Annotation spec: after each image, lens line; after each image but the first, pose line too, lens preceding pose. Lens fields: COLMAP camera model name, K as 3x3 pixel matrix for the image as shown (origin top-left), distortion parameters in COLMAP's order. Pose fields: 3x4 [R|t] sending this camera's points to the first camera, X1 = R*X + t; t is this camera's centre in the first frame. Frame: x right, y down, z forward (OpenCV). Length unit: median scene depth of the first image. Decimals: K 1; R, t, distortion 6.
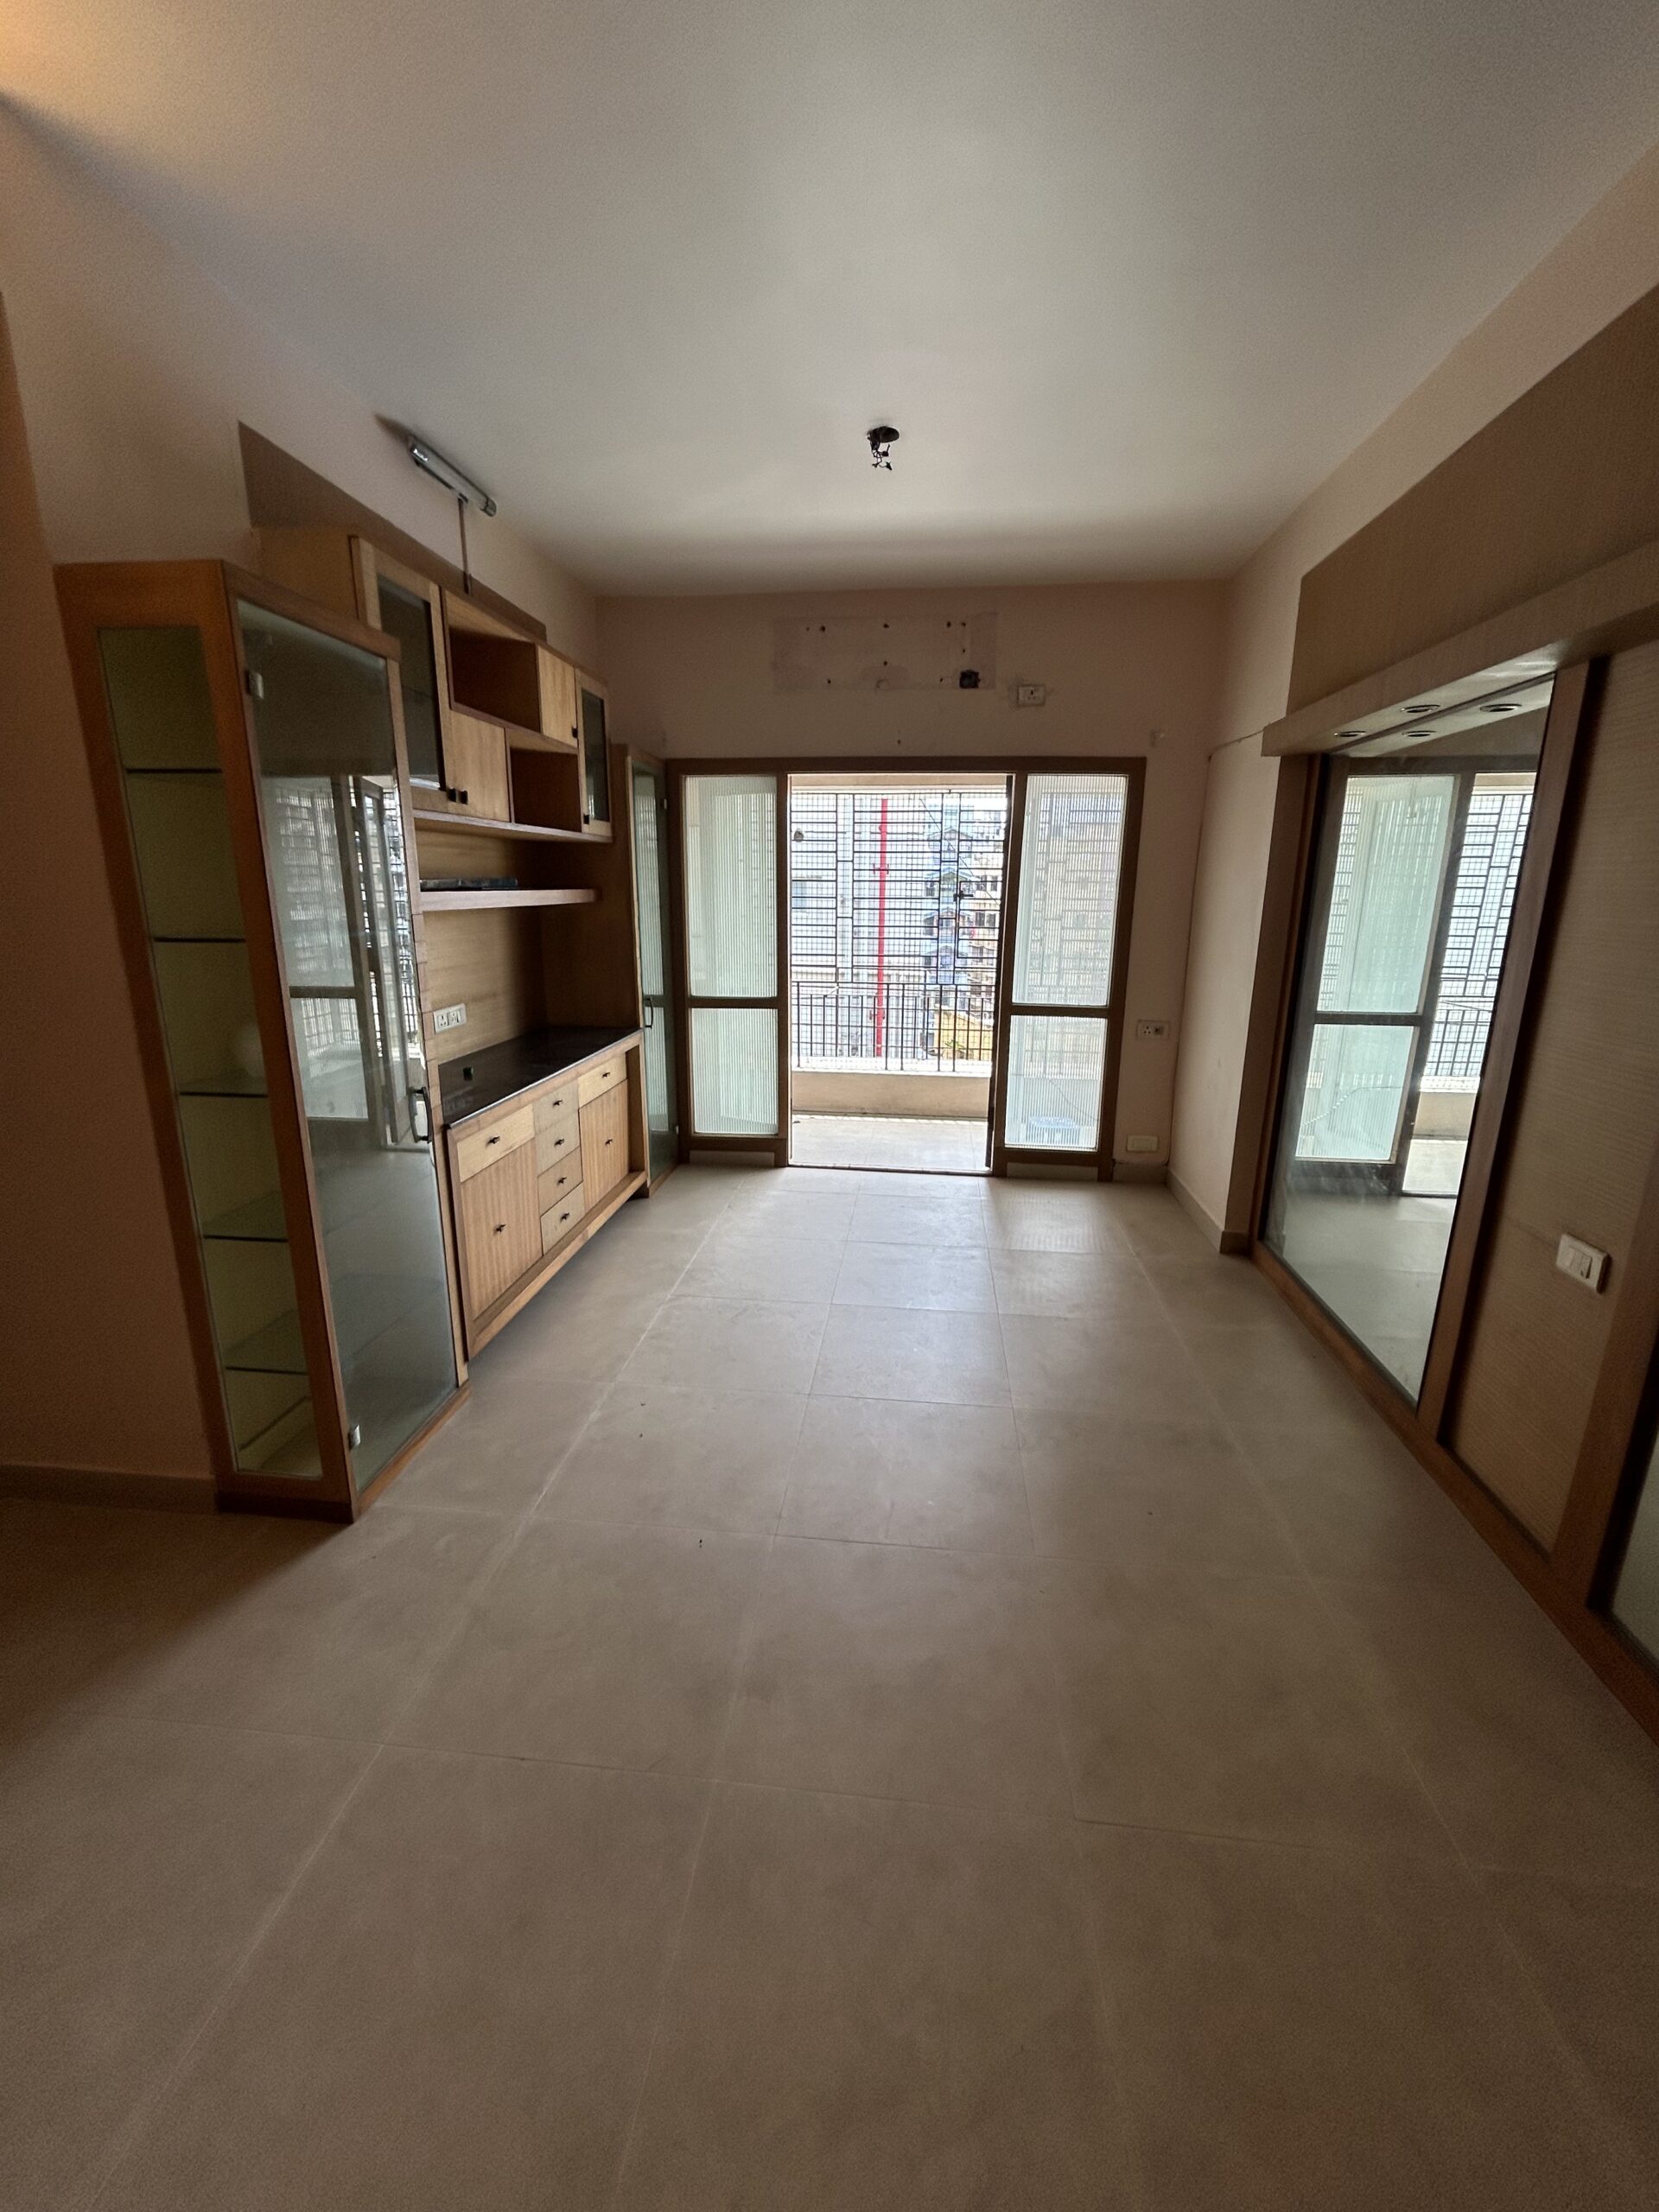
lens RADIAL K [[898.0, 0, 832.8], [0, 898.0, 1099.3], [0, 0, 1]] dist [-0.001763, -0.000103]
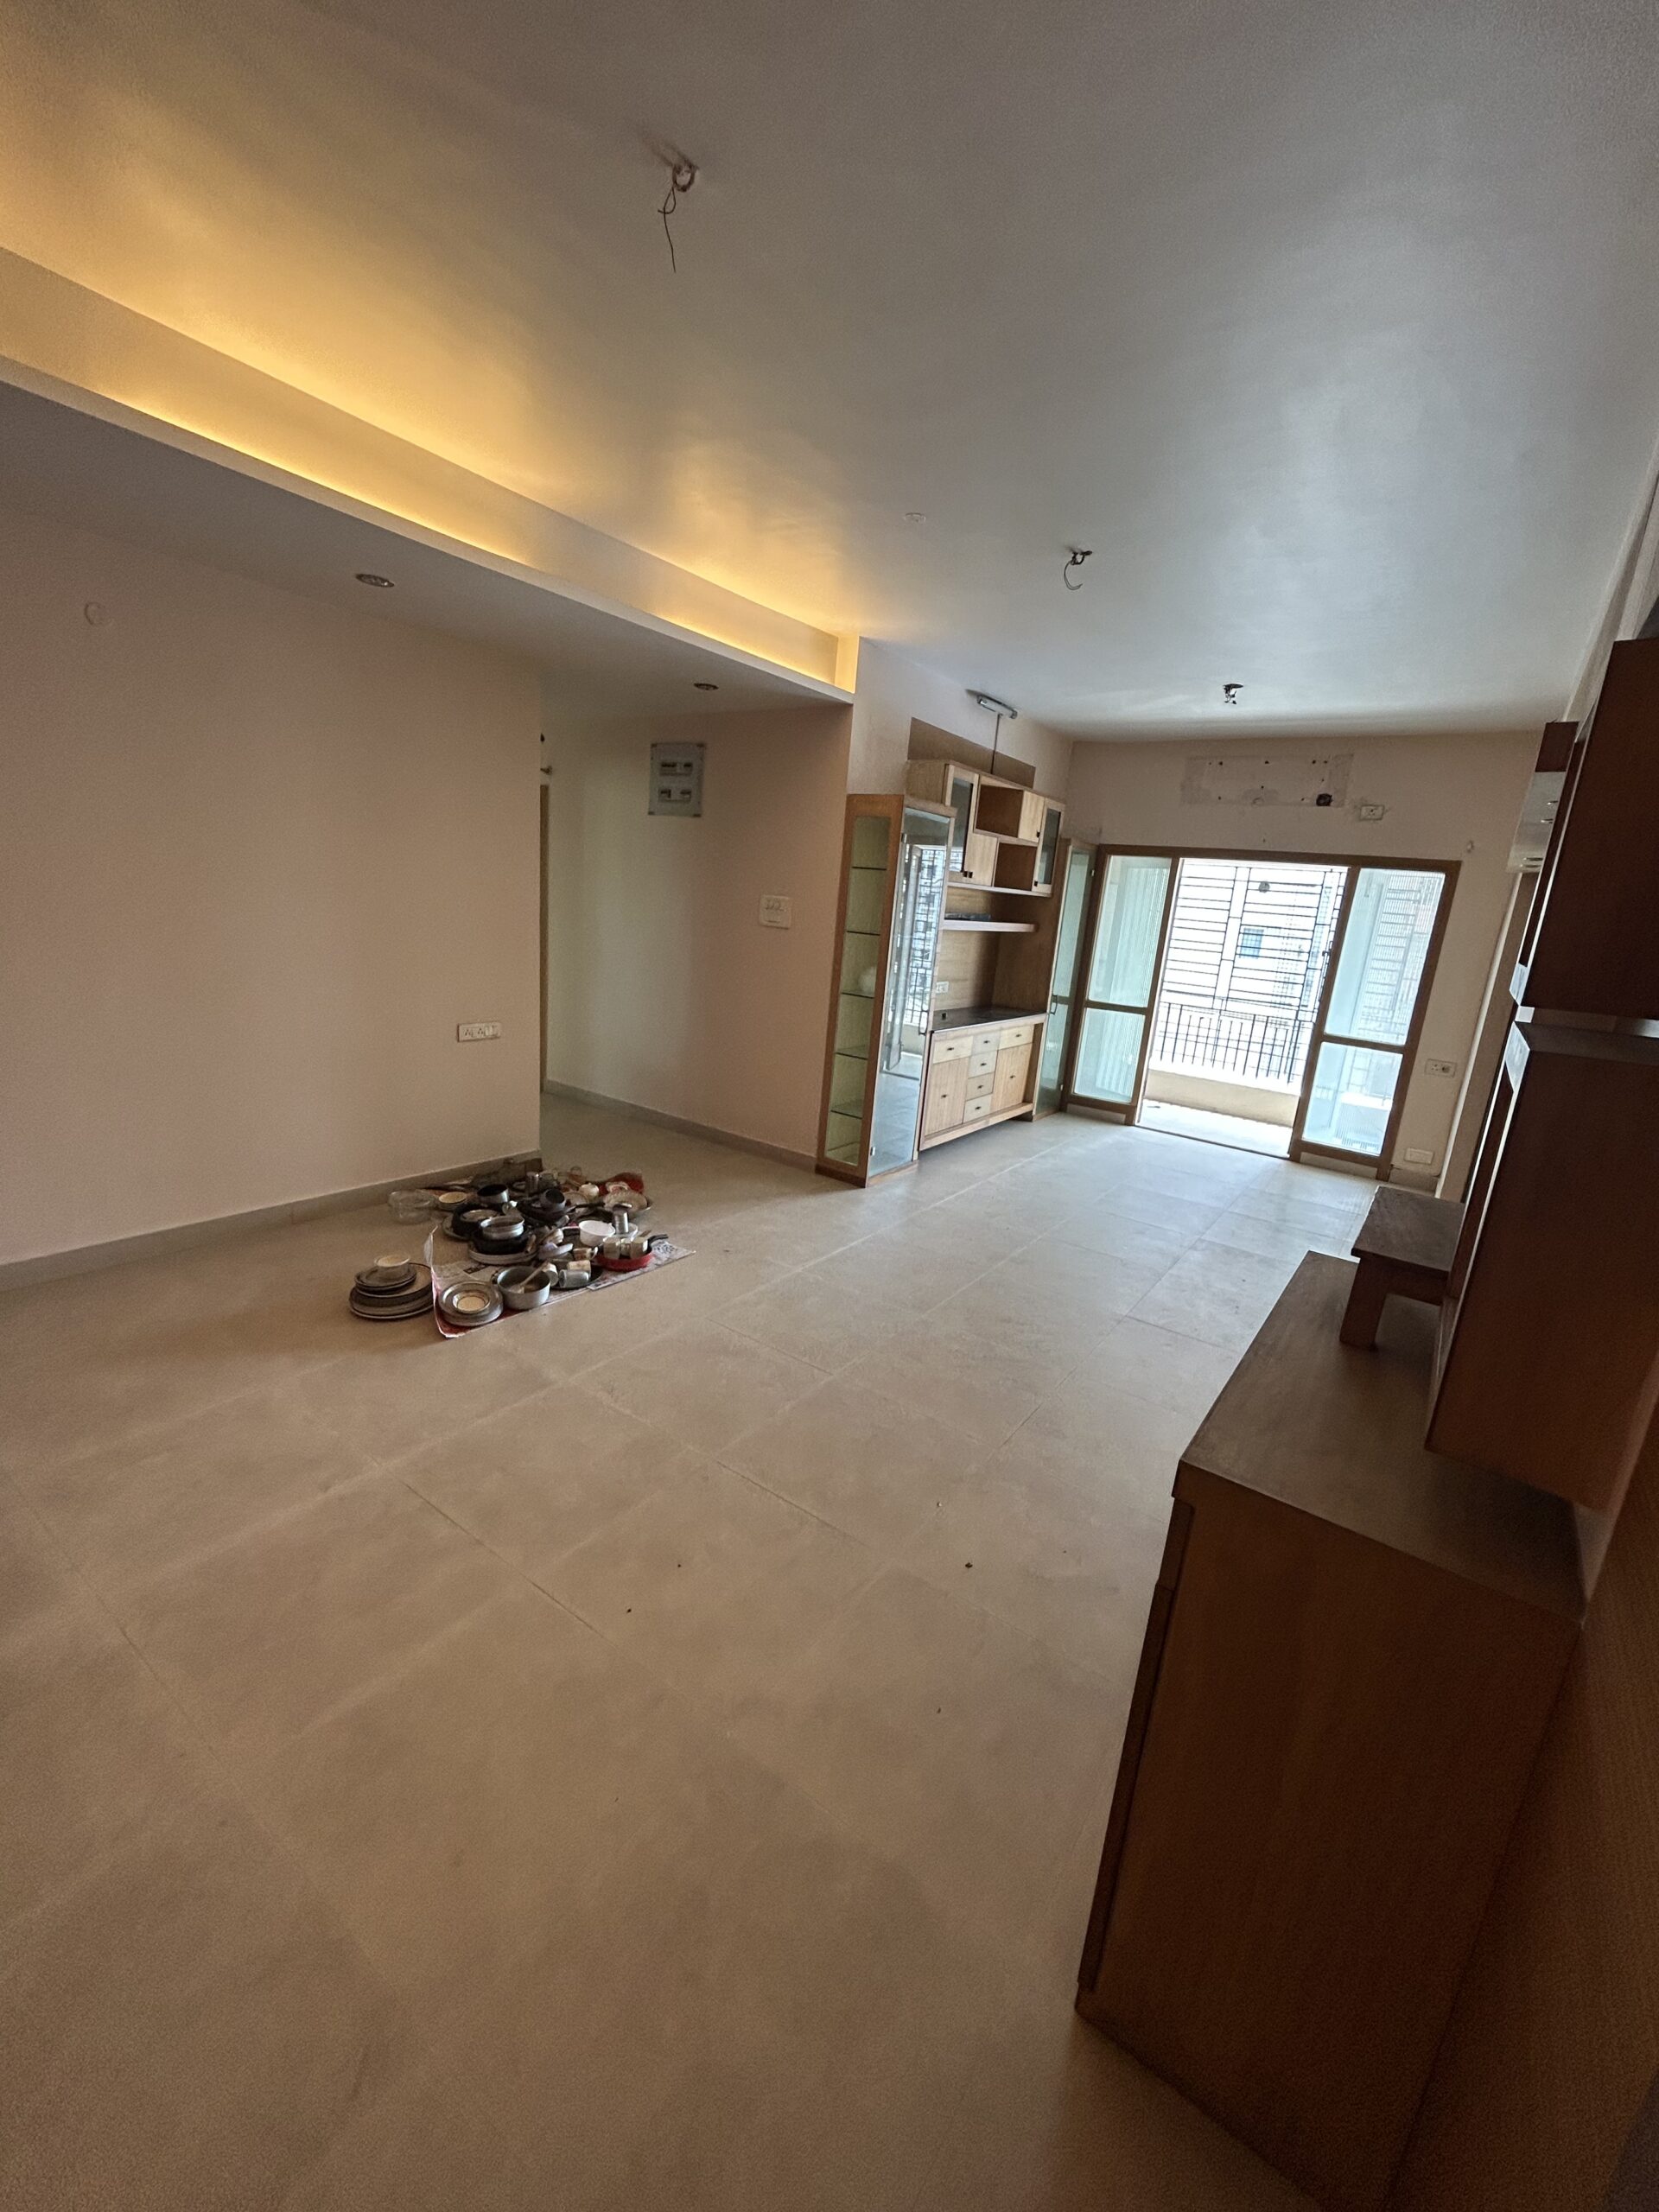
lens RADIAL K [[898.0, 0, 832.8], [0, 898.0, 1099.3], [0, 0, 1]] dist [-0.001763, -0.000103]
pose [[0.869267, 0.175229, -0.462244, 0.251944], [-0.189310, 0.981784, 0.016174, 0.136539], [0.456658, 0.073448, 0.886605, -0.662240]]
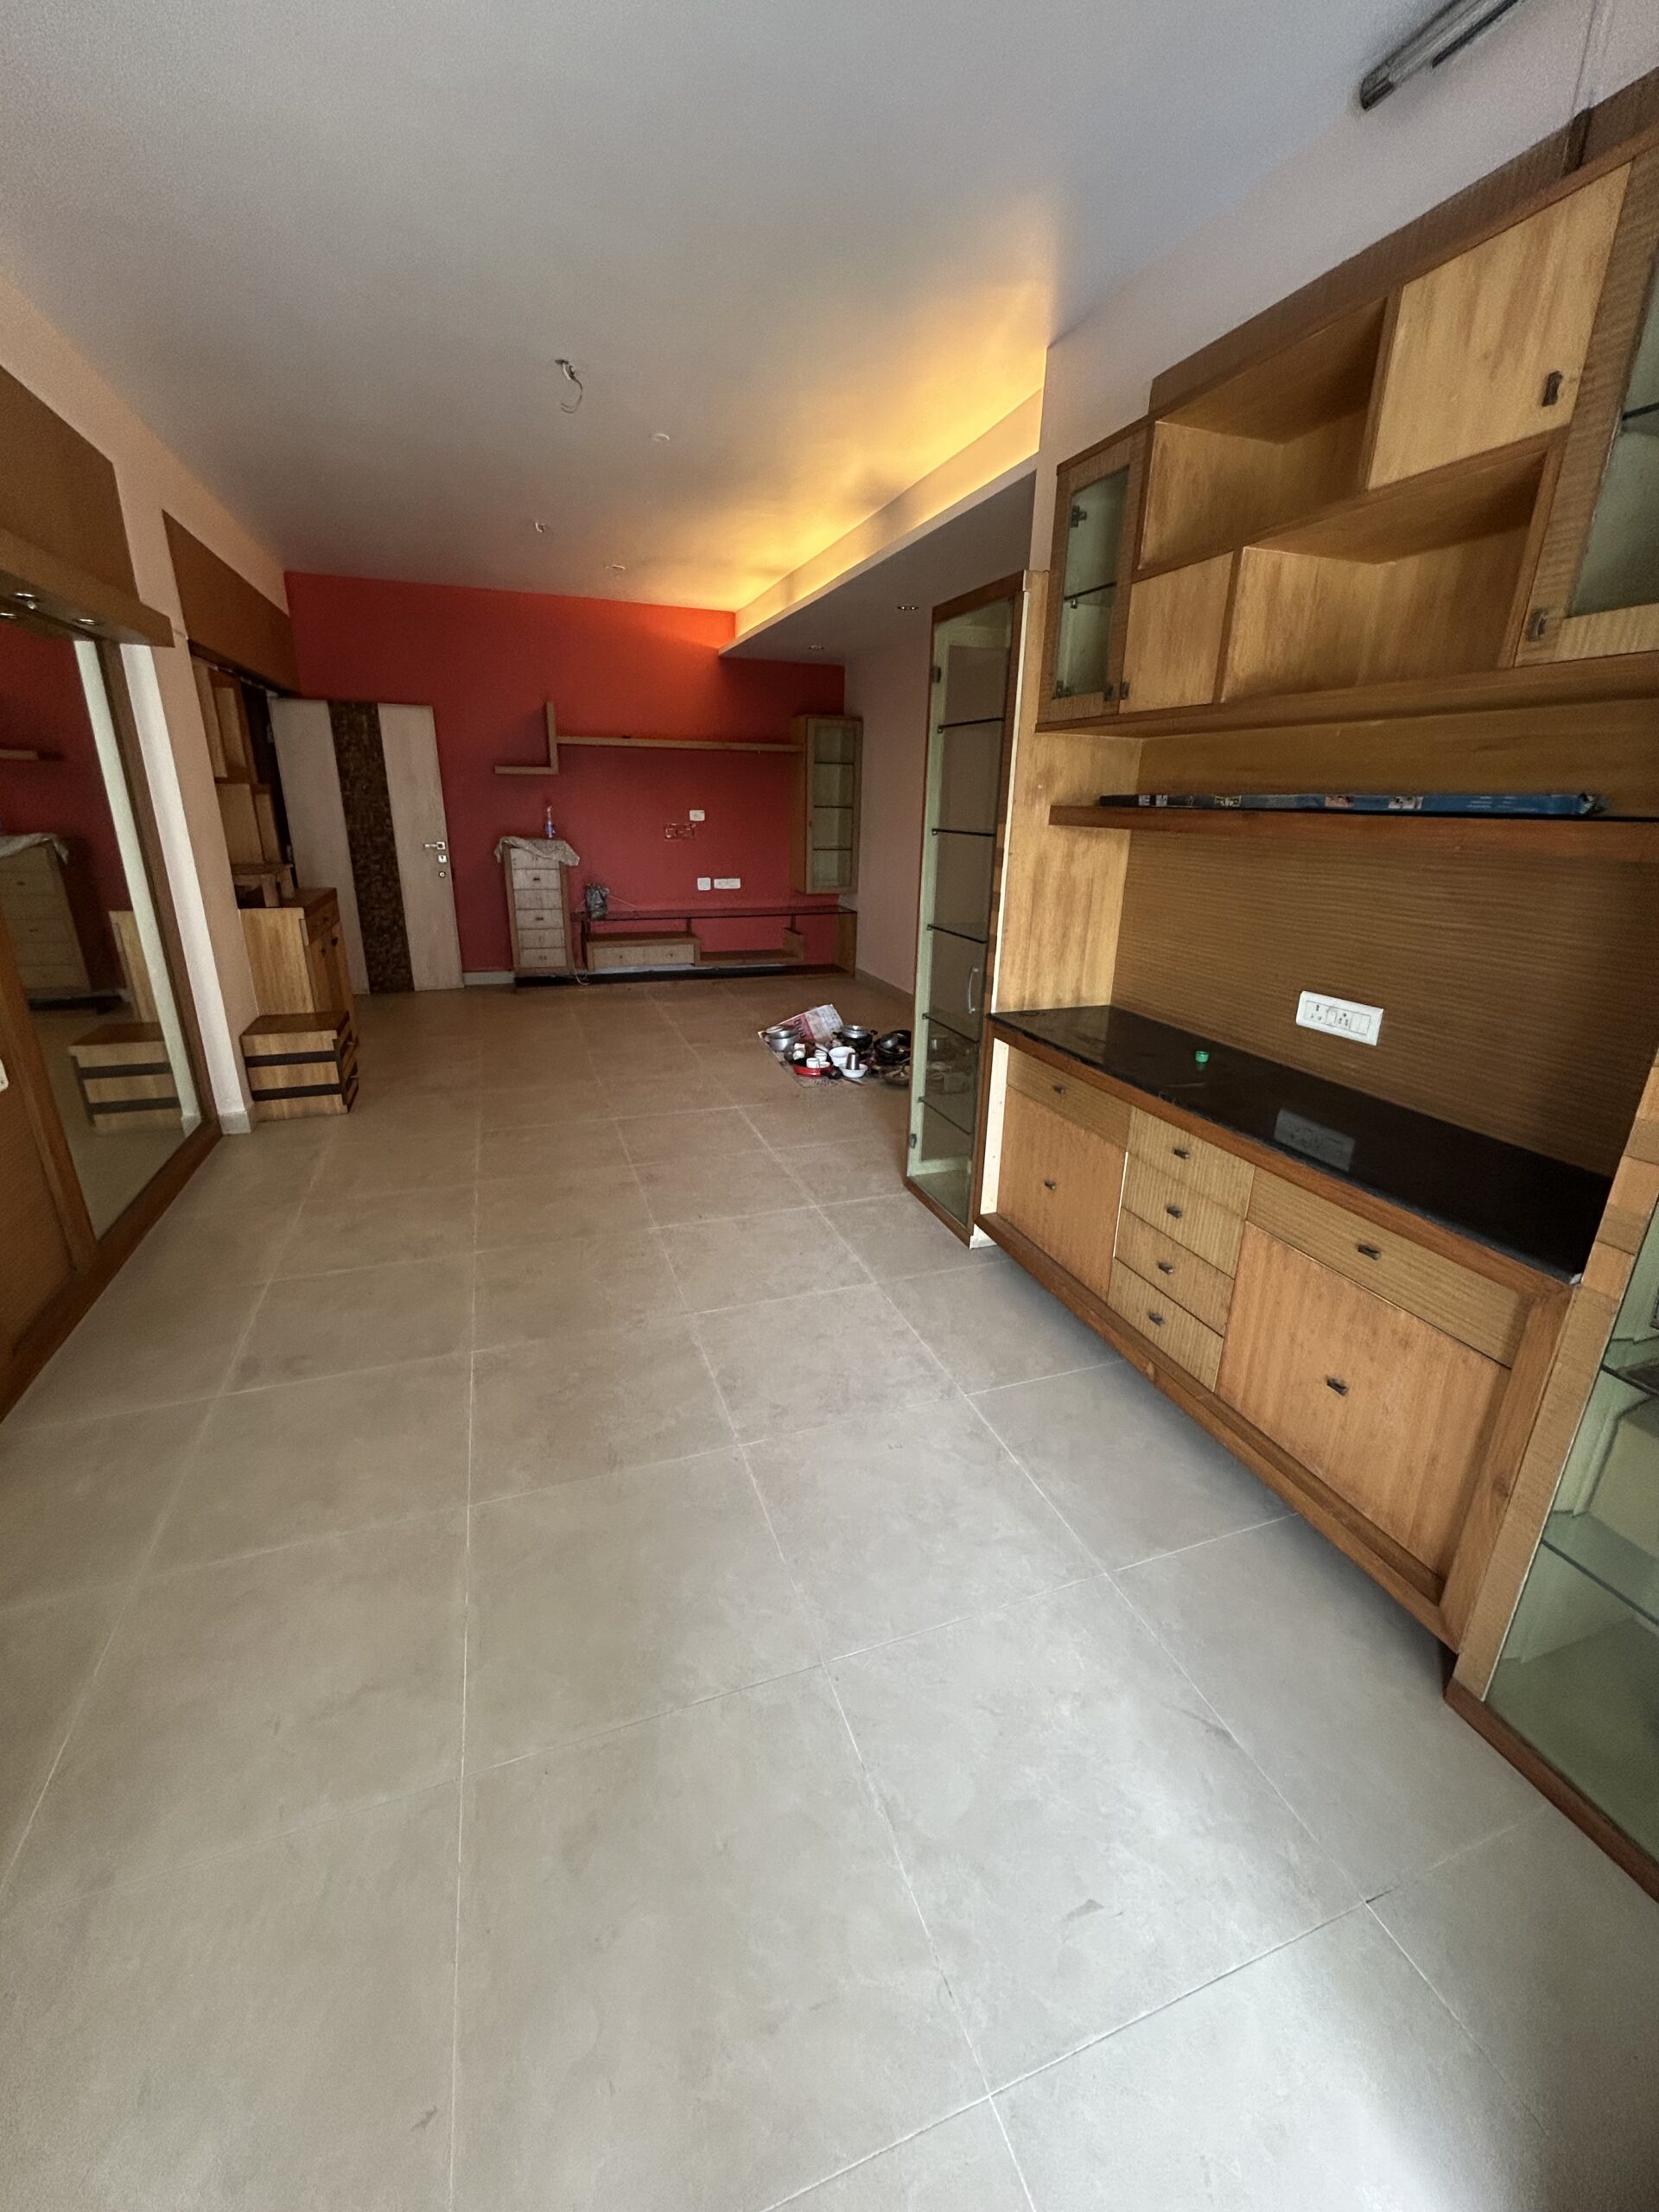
lens RADIAL K [[898.0, 0, 832.8], [0, 898.0, 1099.3], [0, 0, 1]] dist [-0.001763, -0.000103]
pose [[-0.898101, 0.114251, -0.424691, 0.168496], [-0.129997, 0.853552, 0.504530, -0.297113], [0.420138, 0.508327, -0.751723, 1.272527]]
